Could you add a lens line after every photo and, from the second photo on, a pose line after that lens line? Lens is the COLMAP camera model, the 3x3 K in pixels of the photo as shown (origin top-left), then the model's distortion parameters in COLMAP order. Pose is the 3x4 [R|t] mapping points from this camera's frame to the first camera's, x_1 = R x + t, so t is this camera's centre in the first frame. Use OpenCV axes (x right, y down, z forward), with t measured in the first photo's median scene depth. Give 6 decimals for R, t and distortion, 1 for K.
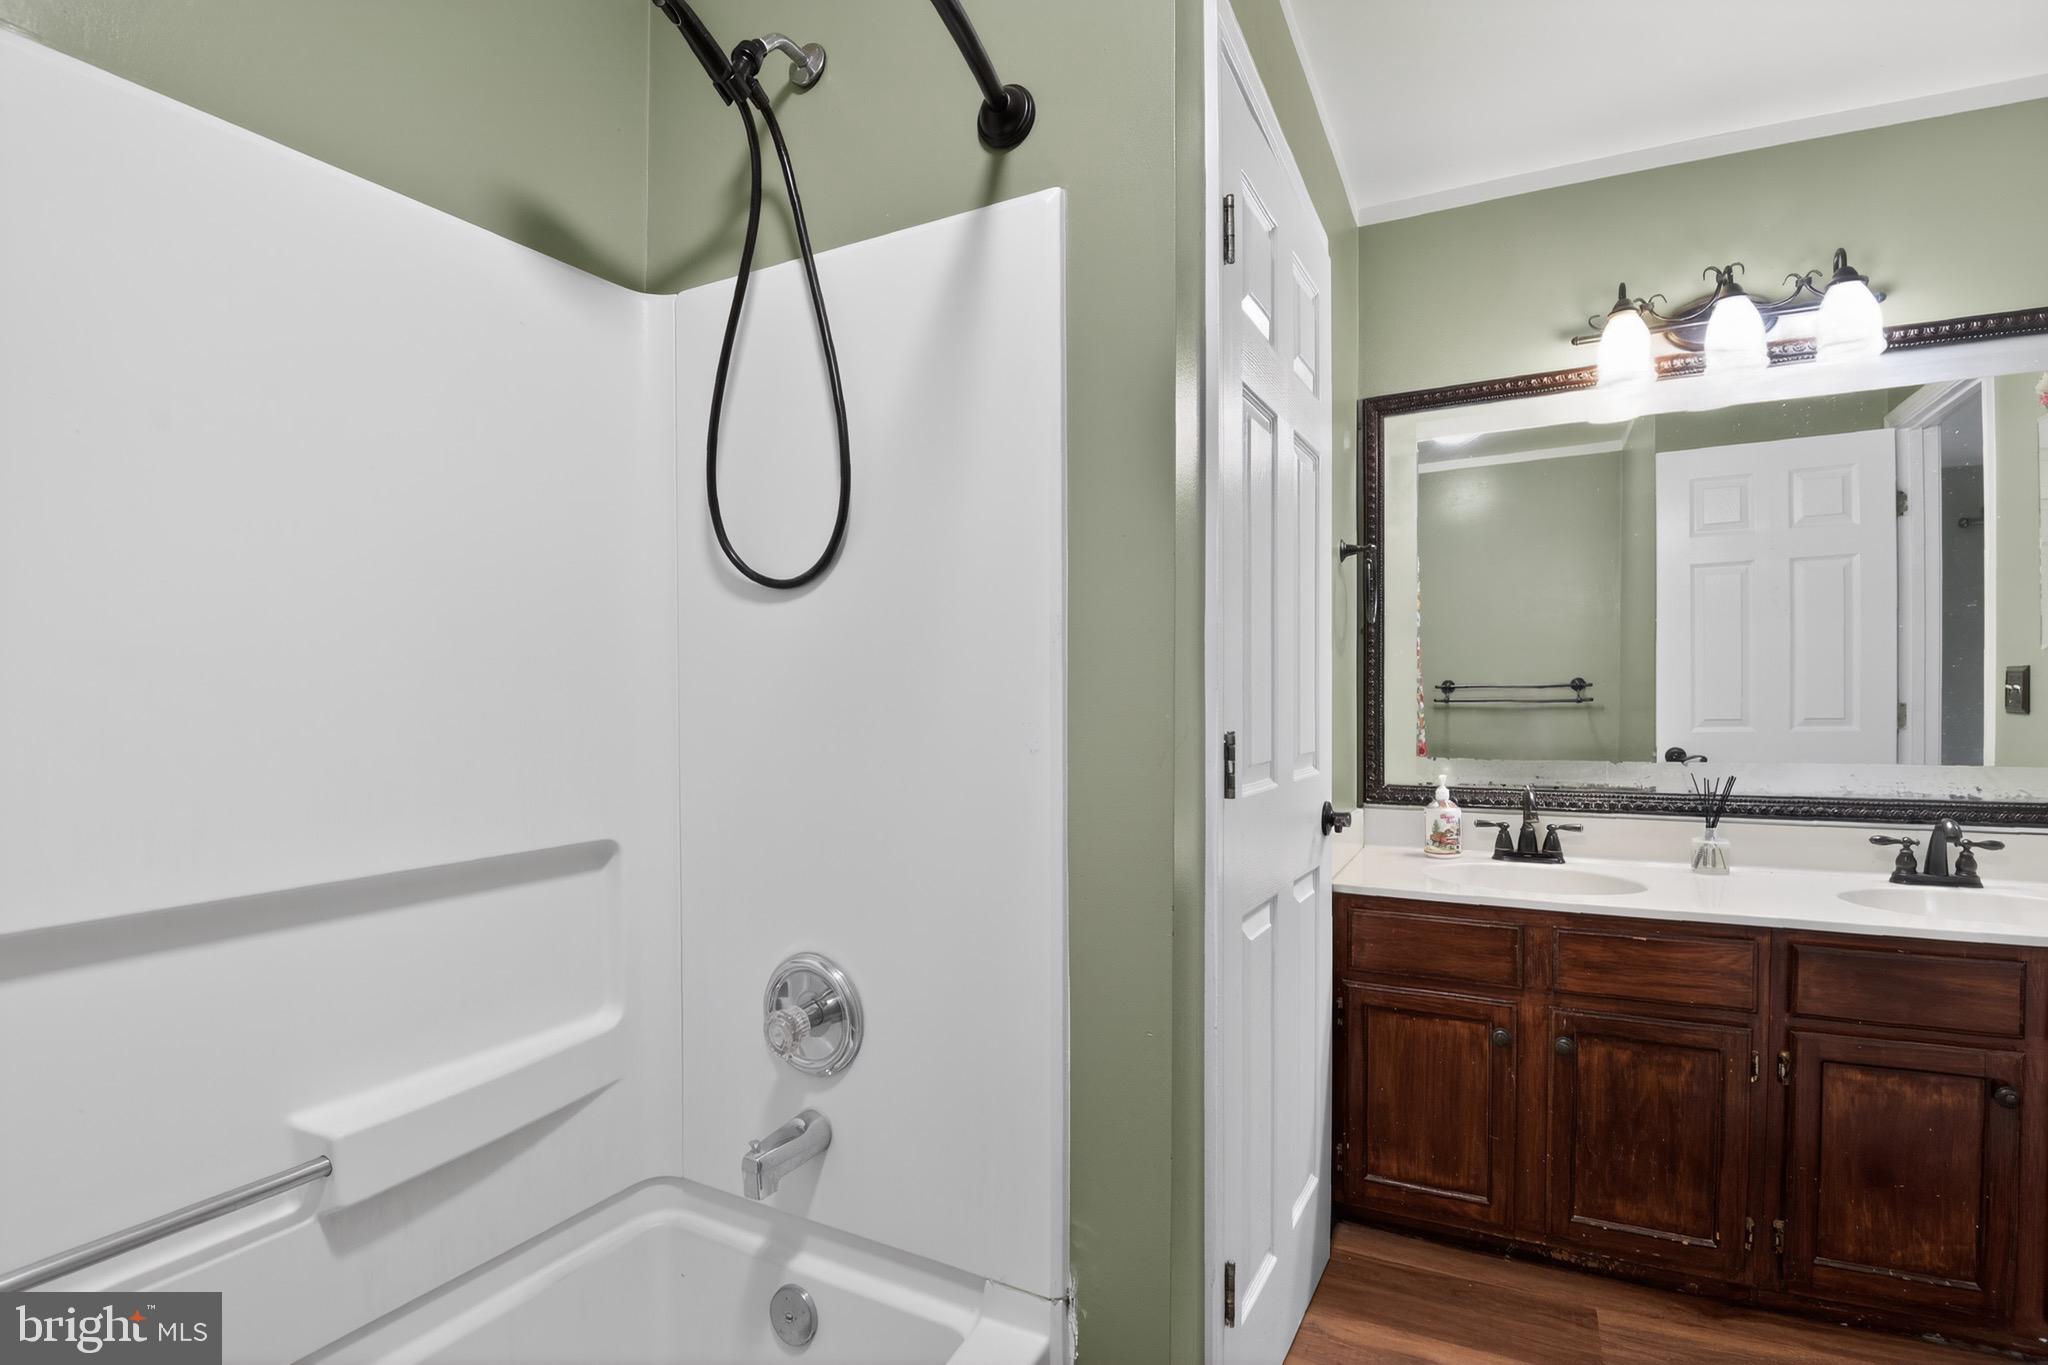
lens RADIAL K [[951.8, 0, 1021.3], [0, 951.8, 677.5], [0, 0, 1]] dist [-0.021002, -0.013268]
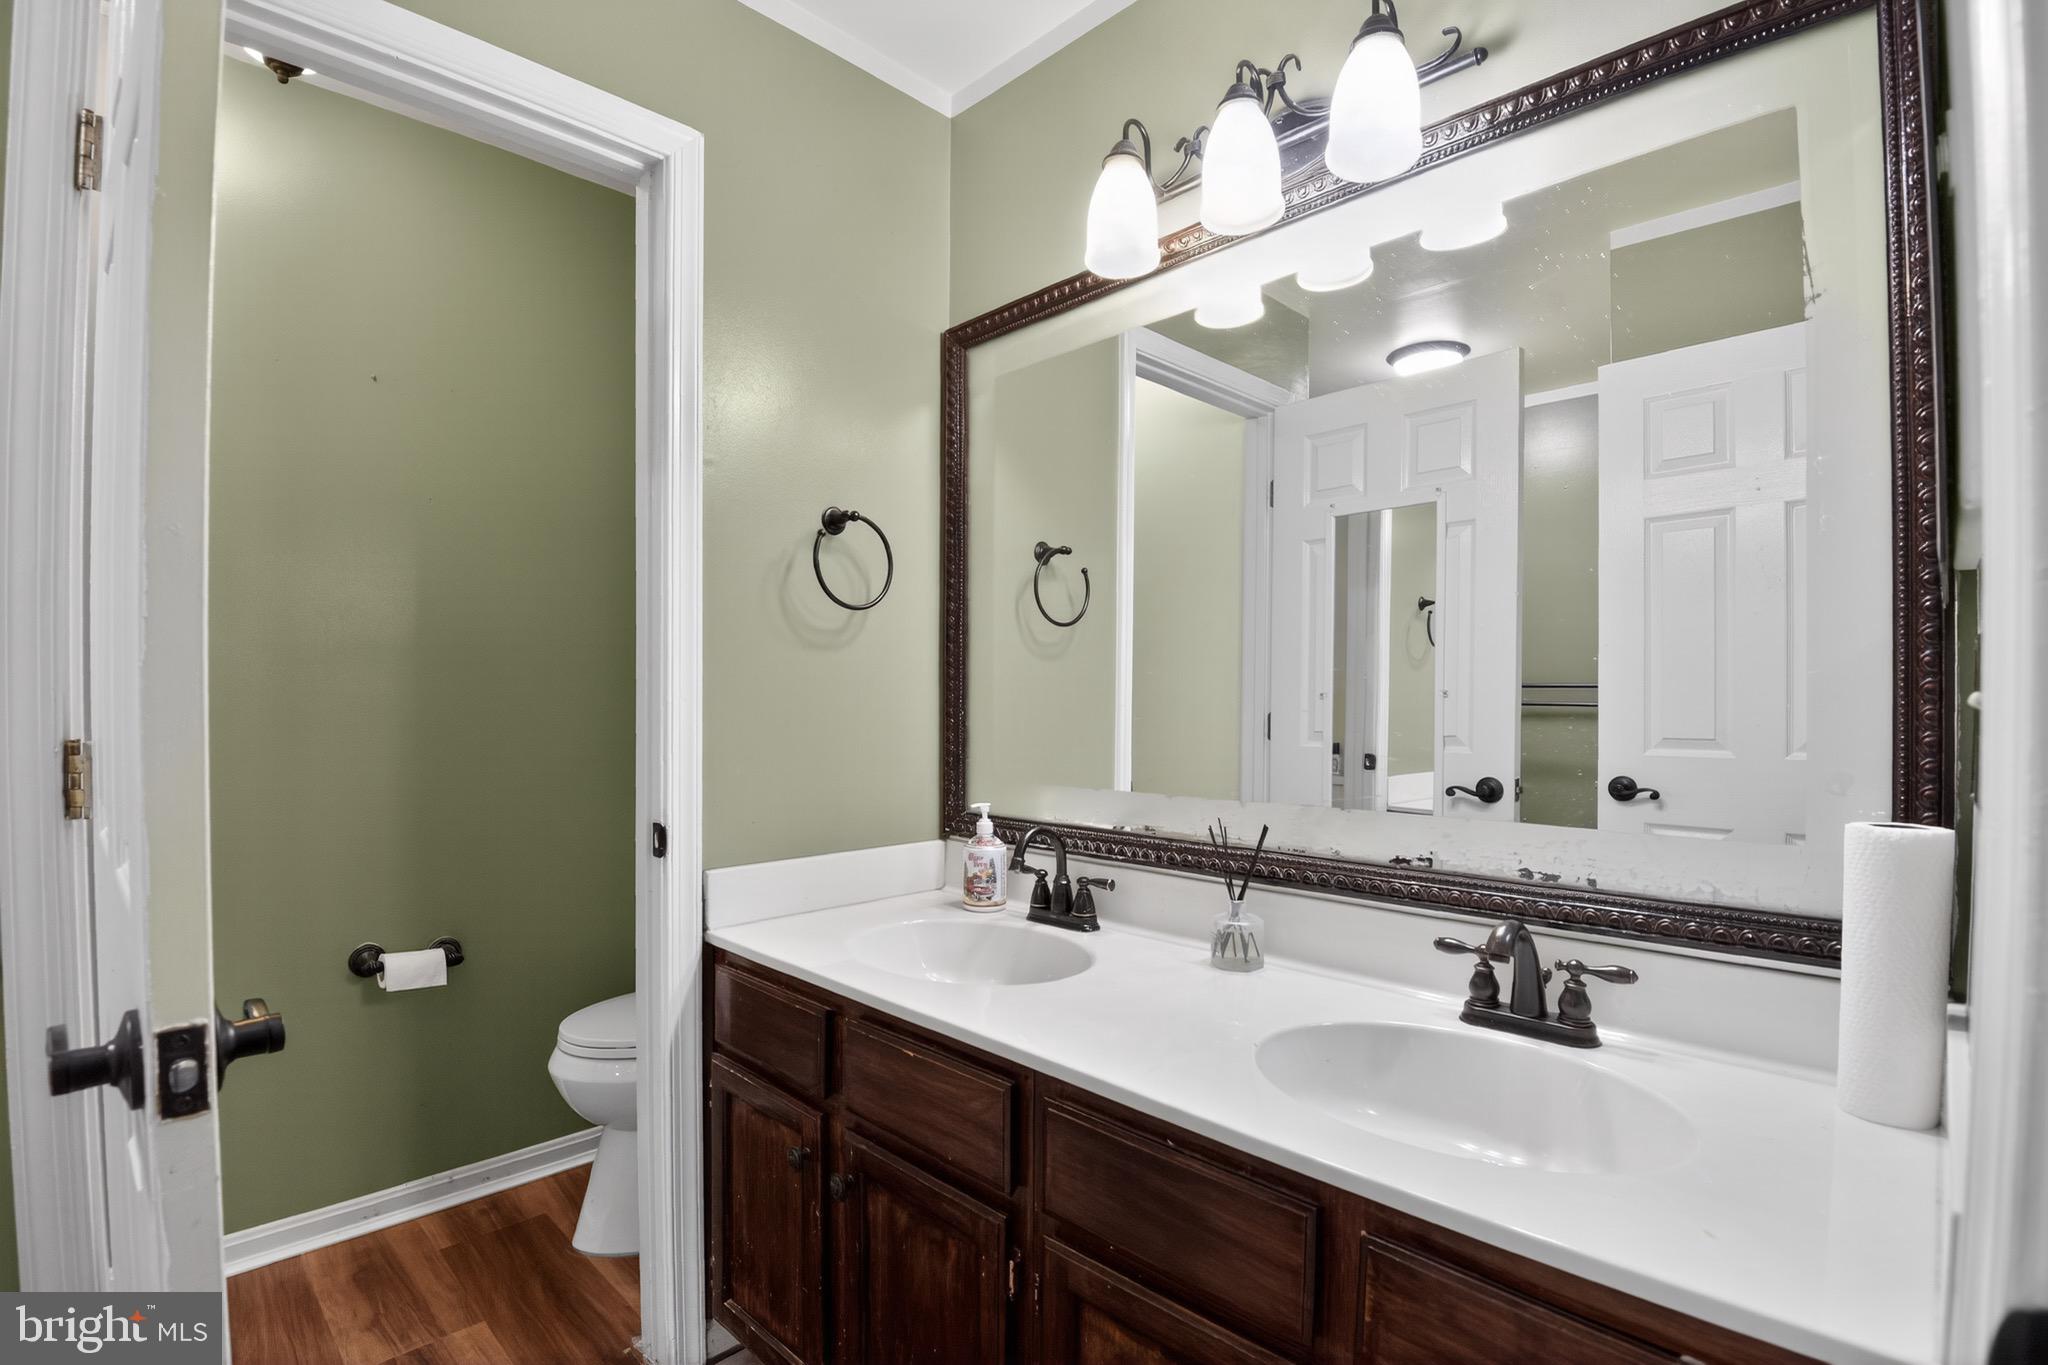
lens RADIAL K [[951.8, 0, 1019.7], [0, 951.8, 689.1], [0, 0, 1]] dist [-0.021002, -0.013268]
pose [[0.951151, 0.004547, -0.308692, 0.812752], [-0.001892, 0.999959, 0.008898, 0.003517], [0.308720, -0.007879, 0.951120, 0.310238]]
